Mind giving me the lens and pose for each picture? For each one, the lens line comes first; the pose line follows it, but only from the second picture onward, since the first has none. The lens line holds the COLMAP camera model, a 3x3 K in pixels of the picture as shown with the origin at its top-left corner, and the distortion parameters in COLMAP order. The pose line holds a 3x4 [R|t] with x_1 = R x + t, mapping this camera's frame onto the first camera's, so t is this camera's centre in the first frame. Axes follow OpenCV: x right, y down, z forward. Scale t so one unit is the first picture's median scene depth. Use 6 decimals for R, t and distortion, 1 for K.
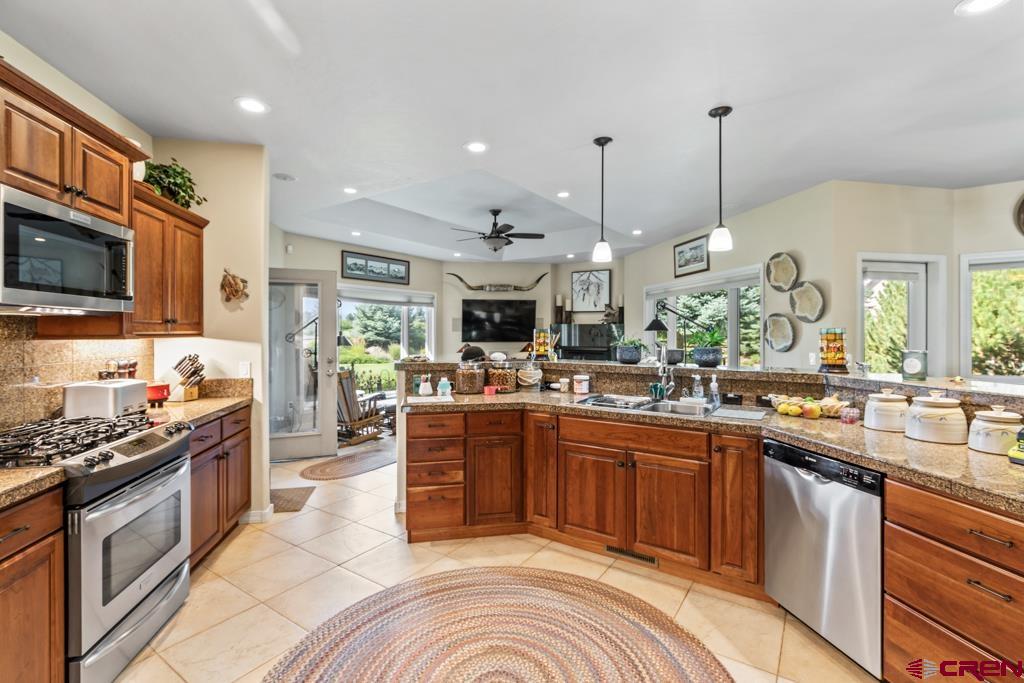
lens RADIAL K [[462.8, 0, 515.1], [0, 462.8, 336.5], [0, 0, 1]] dist [0.004947, 0.000340]
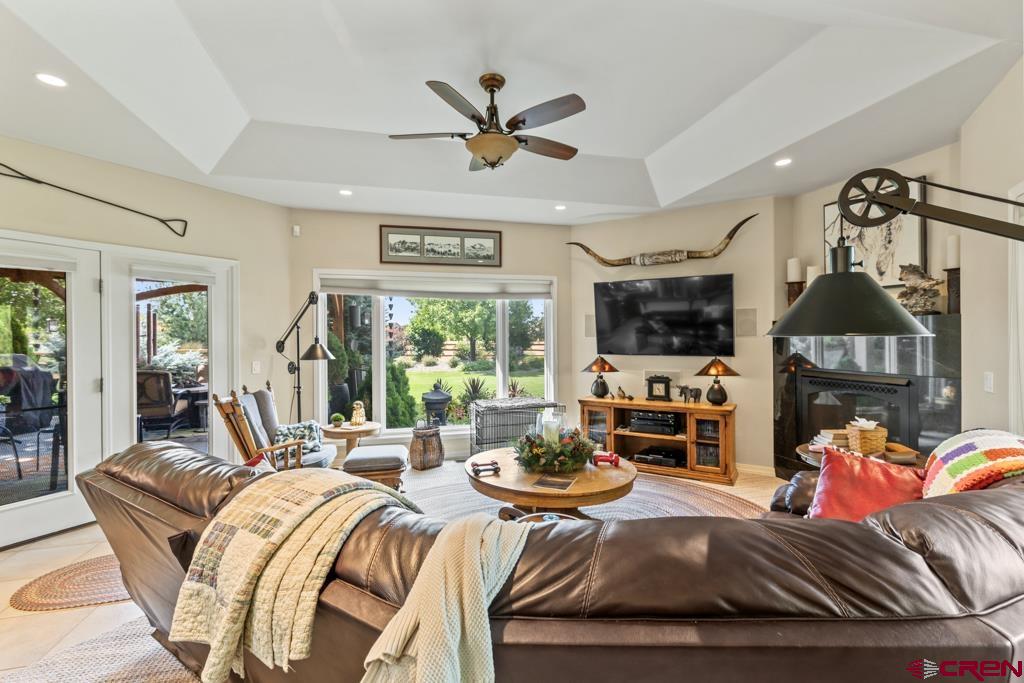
lens RADIAL K [[462.8, 0, 515.1], [0, 462.8, 336.5], [0, 0, 1]] dist [0.004947, 0.000340]
pose [[0.748262, -0.004406, -0.663388, 0.221435], [-0.003450, 0.999939, -0.010533, -0.005378], [0.663394, 0.010170, 0.748201, 0.516521]]
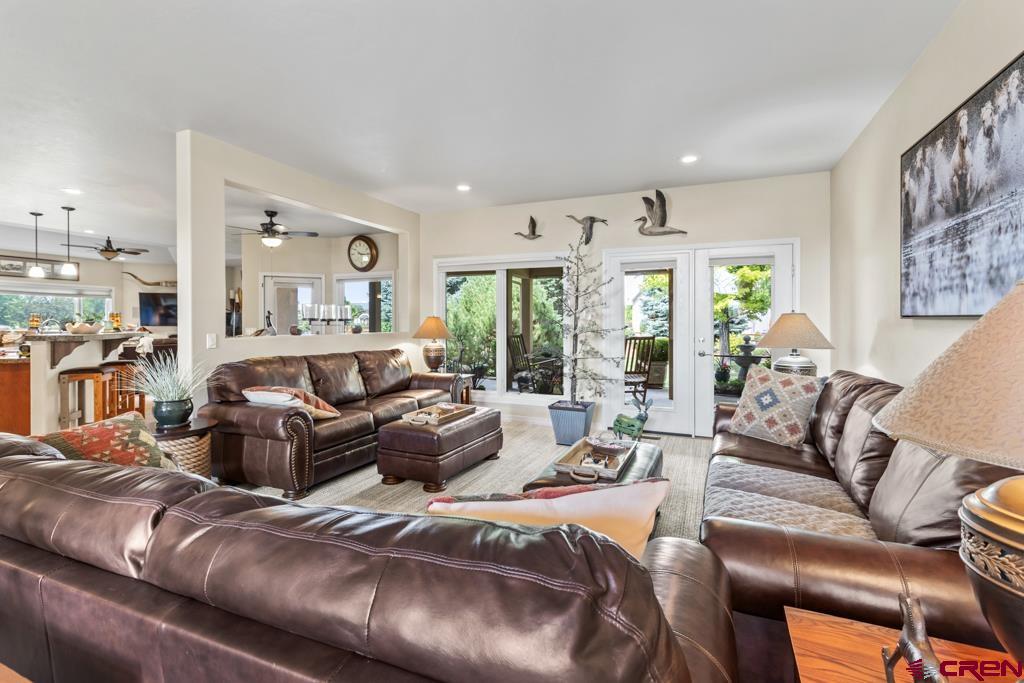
lens RADIAL K [[466.4, 0, 510.1], [0, 466.4, 328.2], [0, 0, 1]] dist [0.002571, 0.000488]
pose [[0.981274, 0.000208, 0.192615, 0.691512], [-0.000084, 1.000000, -0.000654, 0.020240], [-0.192615, 0.000626, 0.981274, -0.502290]]
